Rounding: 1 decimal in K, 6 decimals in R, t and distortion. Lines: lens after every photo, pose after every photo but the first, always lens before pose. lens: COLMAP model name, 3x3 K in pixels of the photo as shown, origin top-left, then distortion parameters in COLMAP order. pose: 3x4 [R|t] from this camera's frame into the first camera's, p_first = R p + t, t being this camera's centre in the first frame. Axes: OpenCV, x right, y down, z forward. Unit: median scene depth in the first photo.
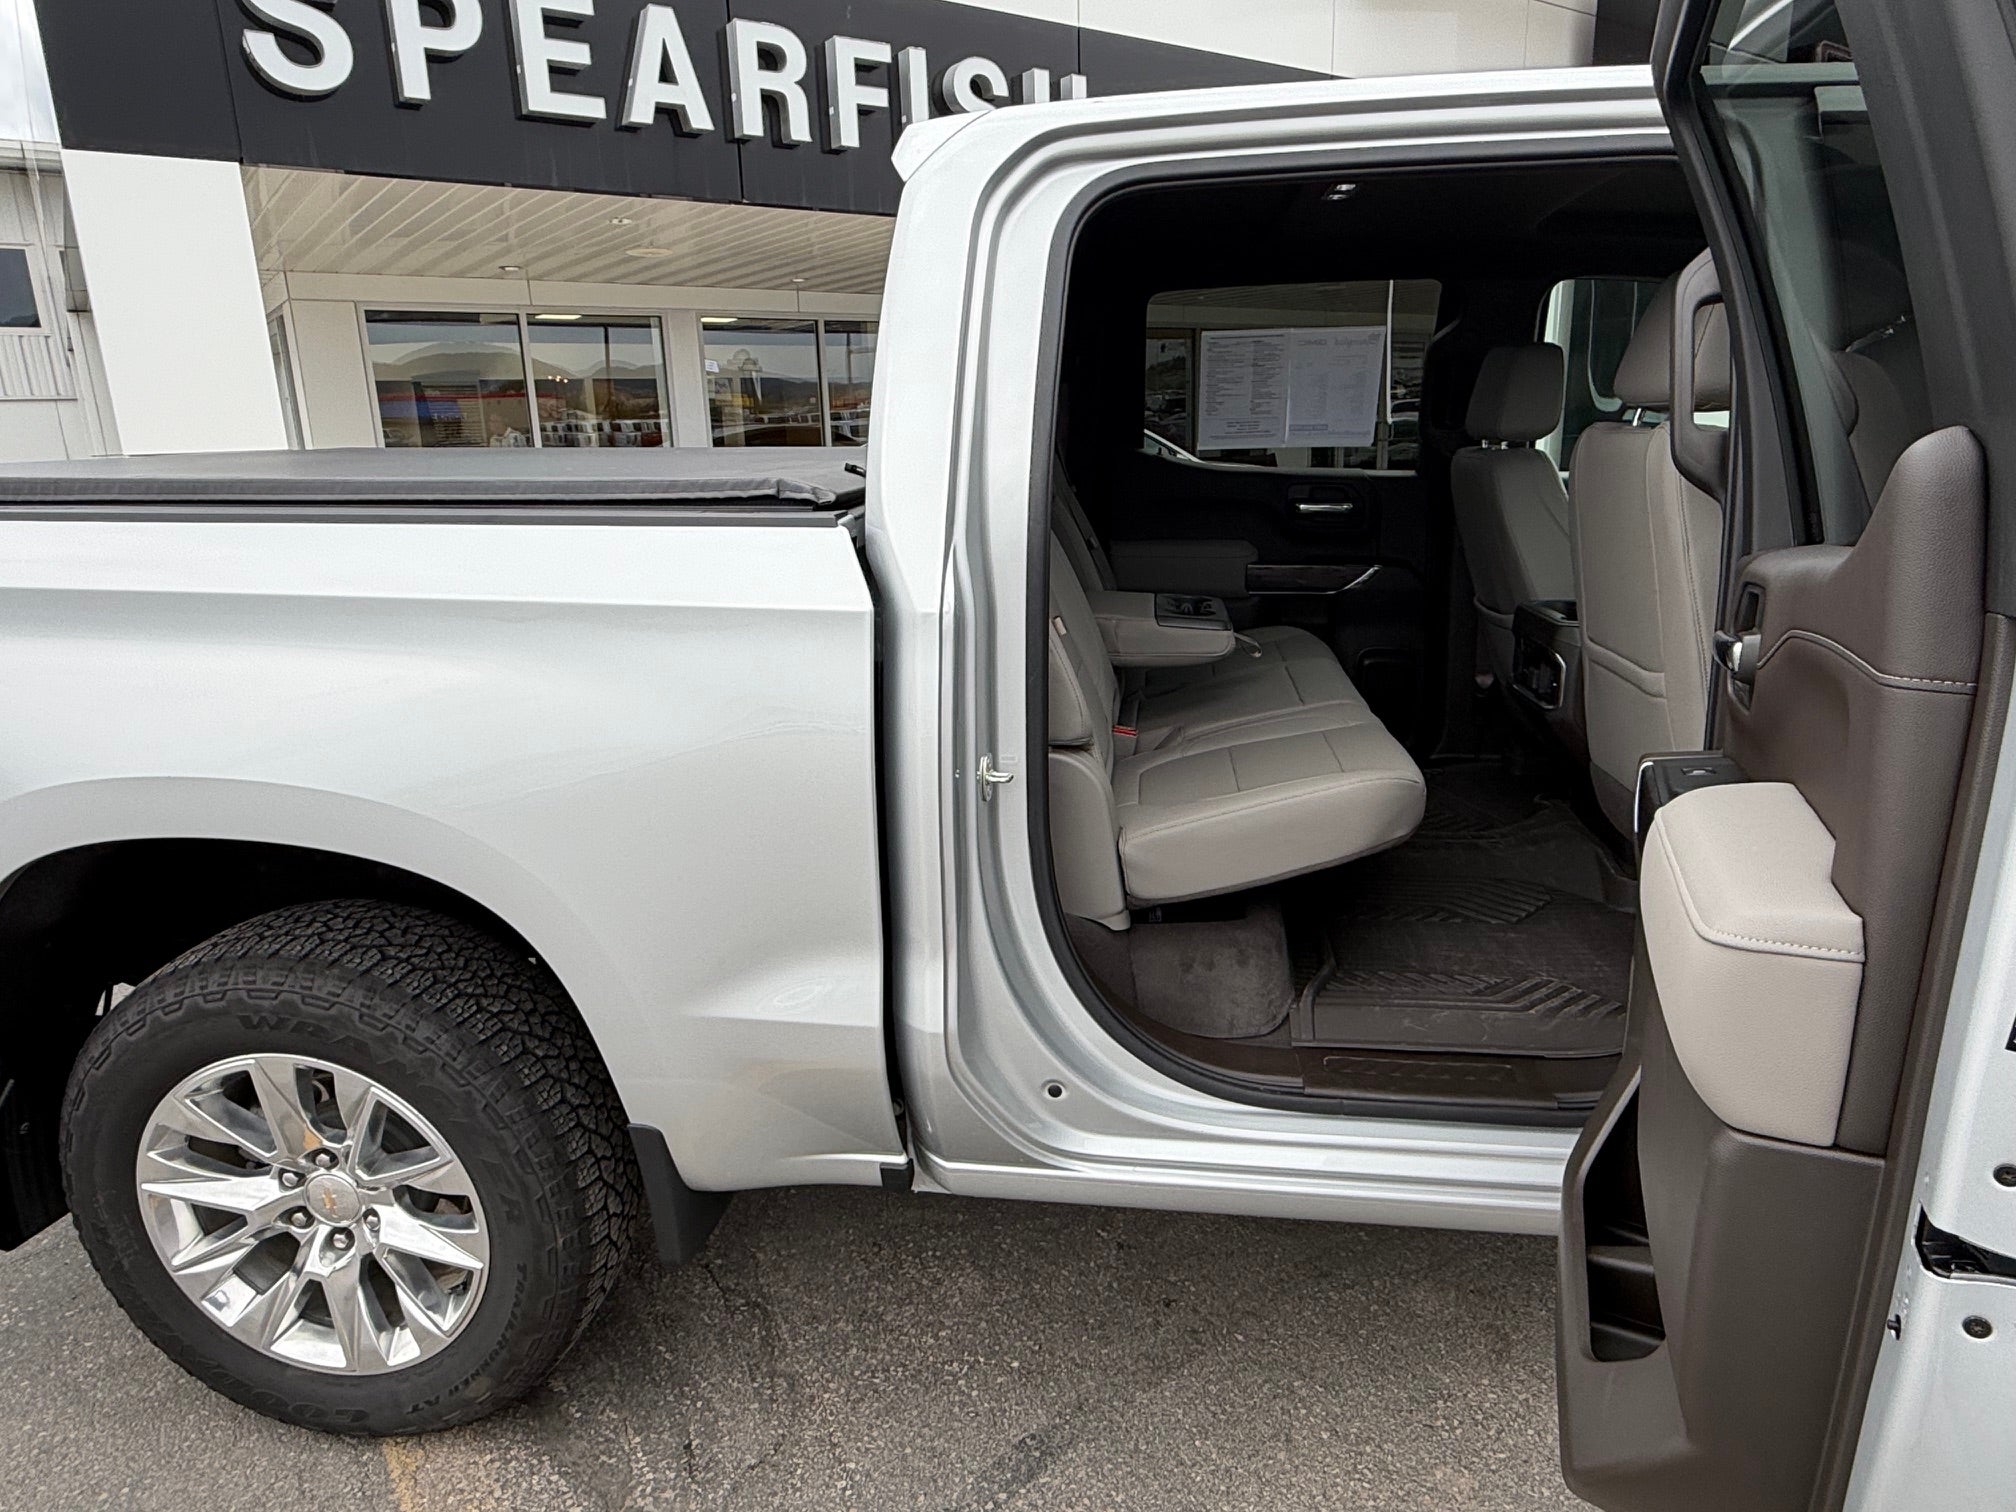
lens RADIAL K [[1259.9, 0, 1002.4], [0, 1259.9, 766.3], [0, 0, 1]] dist [-0.000482, 0.001688]
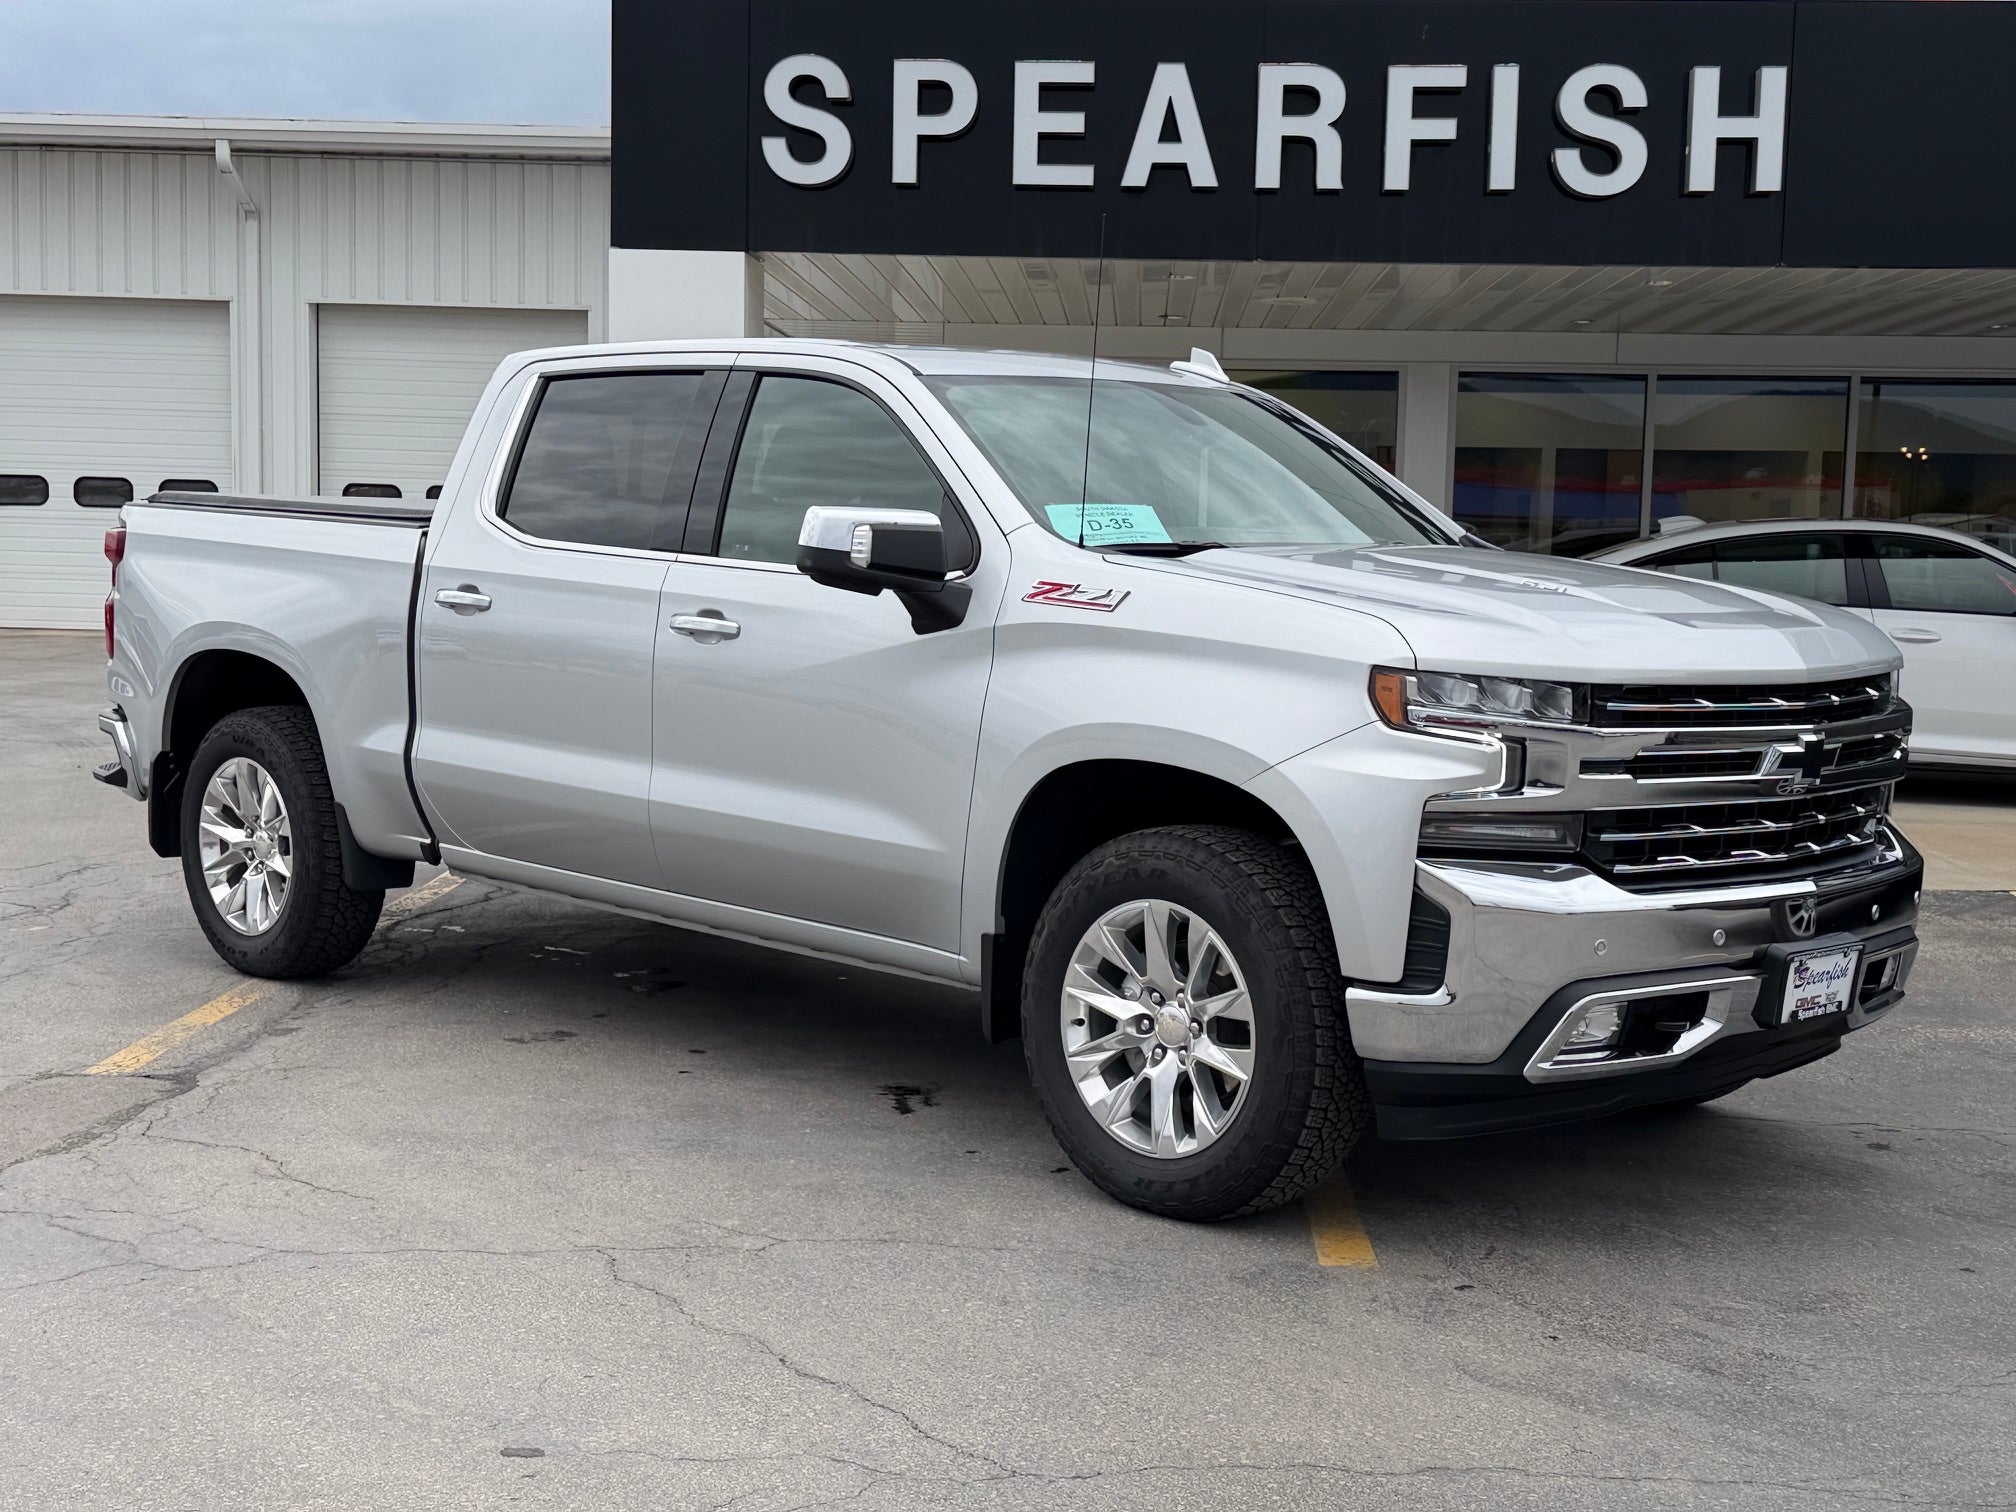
lens RADIAL K [[2787.5, 0, 1012.7], [0, 2787.5, 800.4], [0, 0, 1]] dist [0.144848, -0.046768]
pose [[0.778546, 0.106683, -0.618454, 3.030705], [-0.208971, 0.973279, -0.095175, 0.425110], [0.591774, 0.203338, 0.780036, -1.739754]]
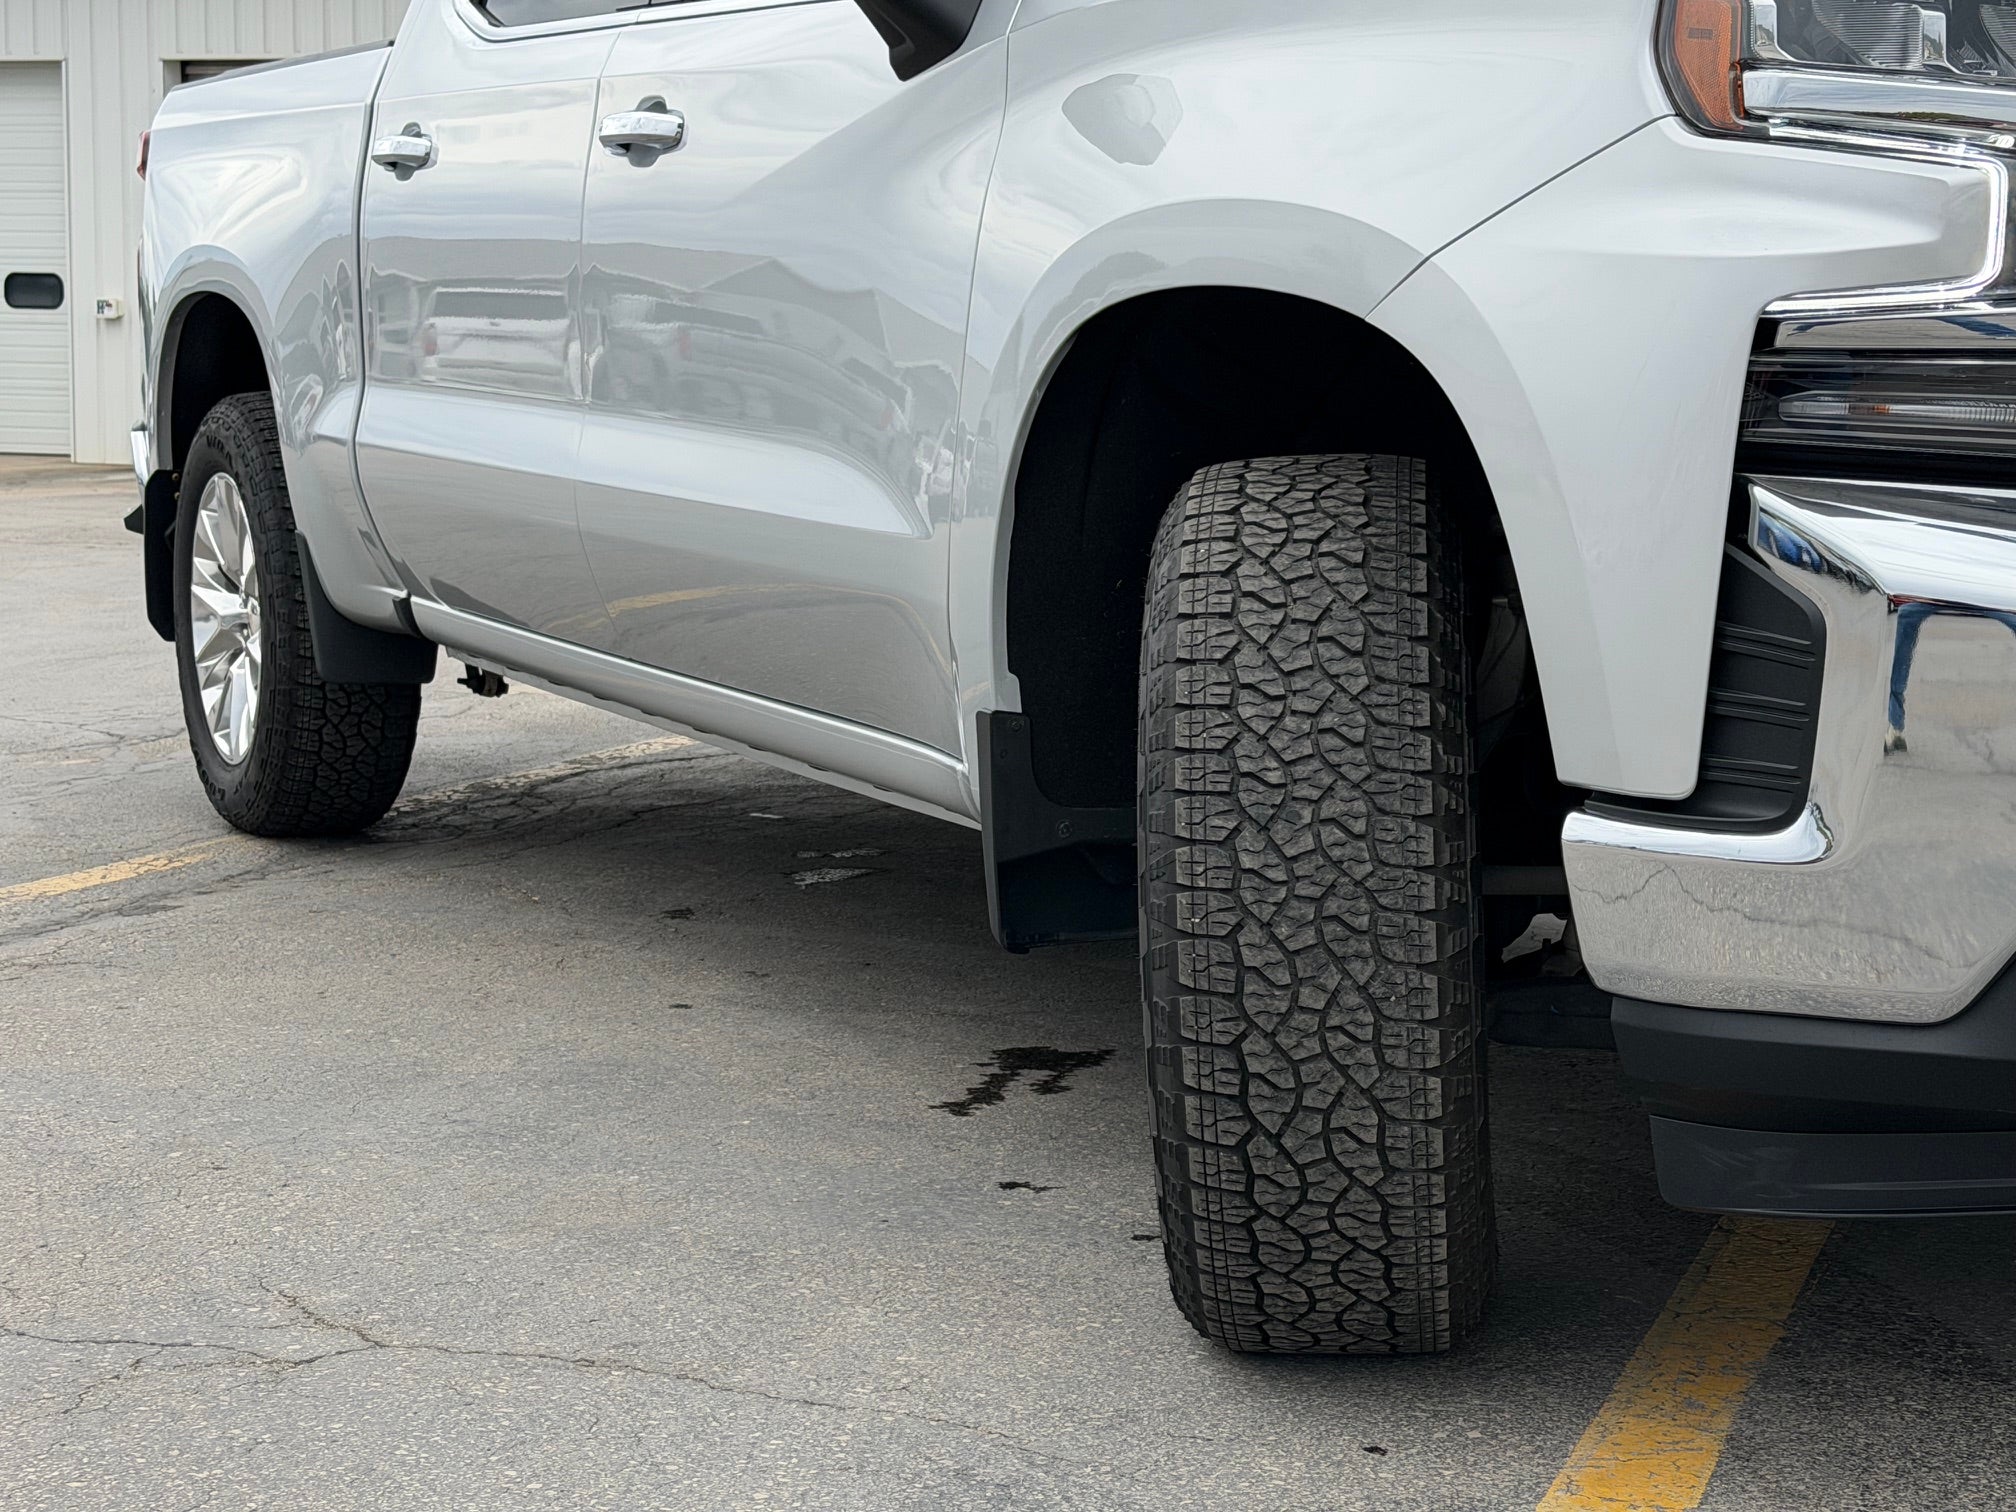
lens RADIAL K [[3449.0, 0, 1008.0], [0, 3449.0, 756.0], [0, 0, 1]] dist [0.137030, 0.064645]
pose [[0.541276, 0.125565, -0.831417, 2.586544], [-0.254034, 0.967002, -0.019341, 0.332679], [0.801553, 0.221677, 0.555312, -0.267639]]
